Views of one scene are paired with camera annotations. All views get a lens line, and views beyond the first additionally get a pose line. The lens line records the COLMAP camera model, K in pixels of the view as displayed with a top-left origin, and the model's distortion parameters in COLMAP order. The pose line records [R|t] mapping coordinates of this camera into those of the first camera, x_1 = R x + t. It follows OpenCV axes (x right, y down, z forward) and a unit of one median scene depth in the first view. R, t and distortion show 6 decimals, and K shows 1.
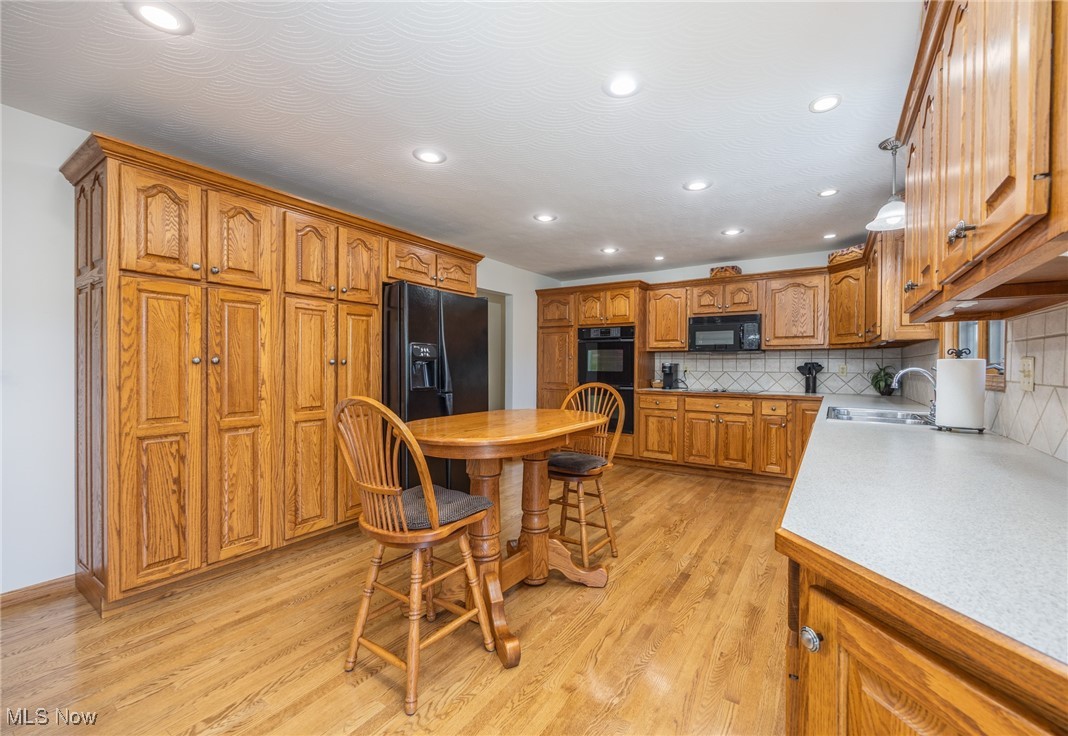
lens RADIAL K [[439.2, 0, 552.4], [0, 439.2, 370.3], [0, 0, 1]] dist [-0.001513, -0.000061]
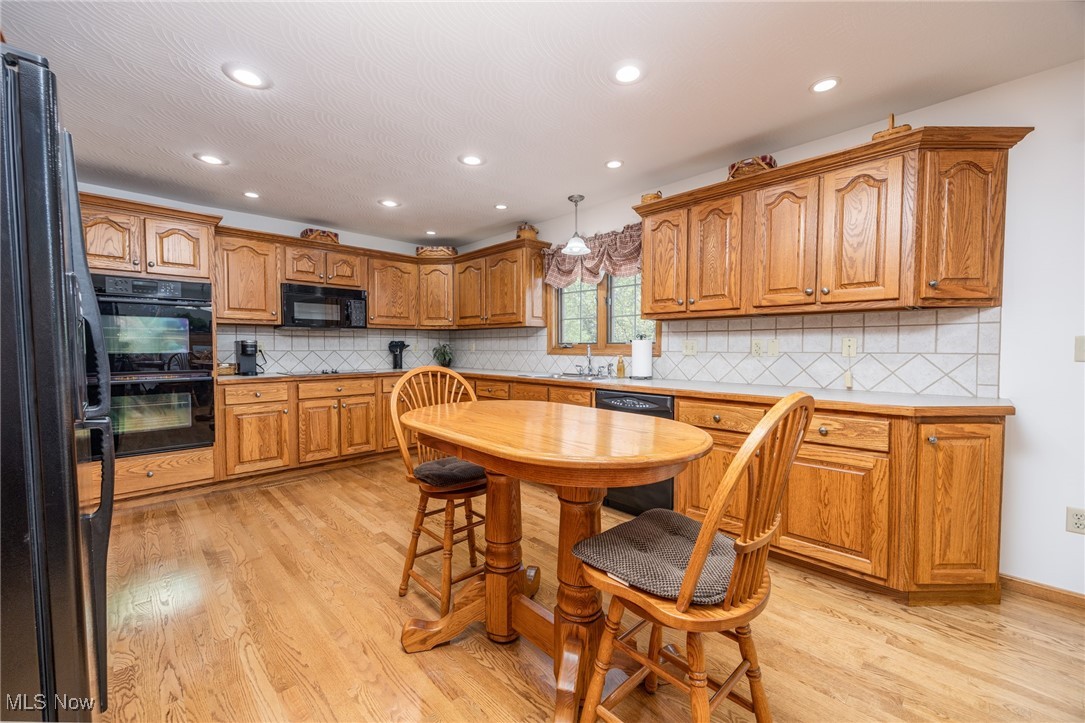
lens RADIAL K [[425.0, 0, 542.5], [0, 425.0, 361.5], [0, 0, 1]] dist [0.010109, -0.000039]
pose [[0.229155, -0.040134, 0.972562, -0.351535], [0.009812, 0.999194, 0.038921, -0.004332], [-0.973341, 0.000623, 0.229364, 0.382911]]
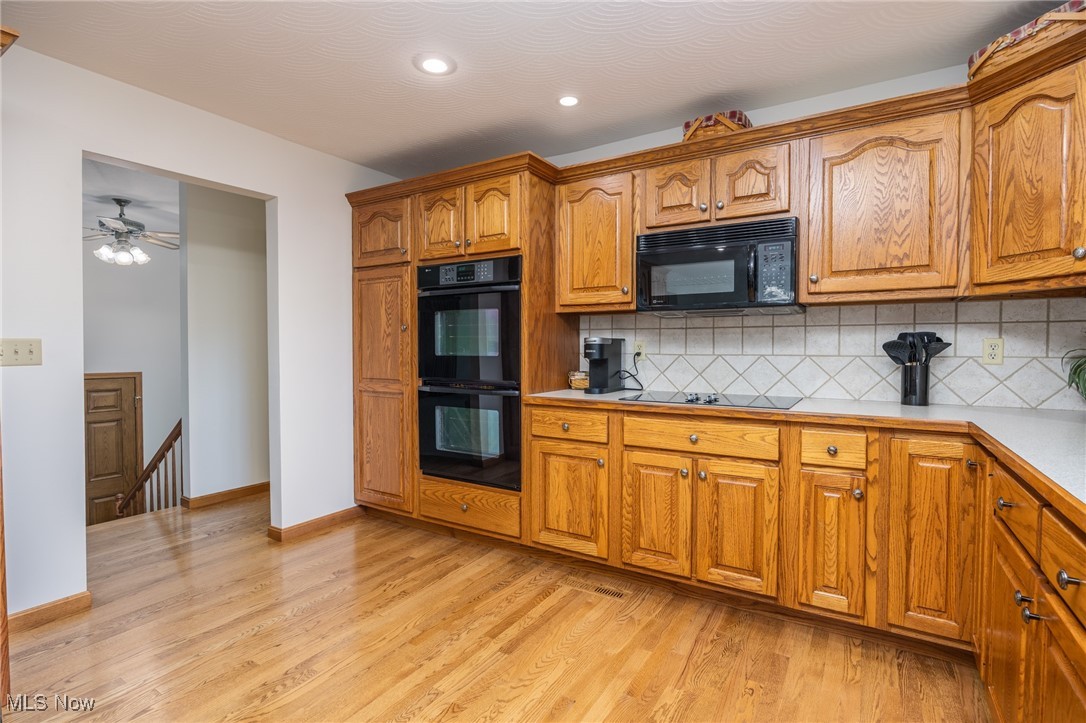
lens RADIAL K [[521.9, 0, 543.0], [0, 521.9, 361.5], [0, 0, 1]] dist [-0.010975, -0.000417]
pose [[0.999923, -0.007101, 0.010156, 0.216295], [0.006913, 0.999807, 0.018384, -0.001610], [-0.010284, -0.018313, 0.999779, 0.483308]]
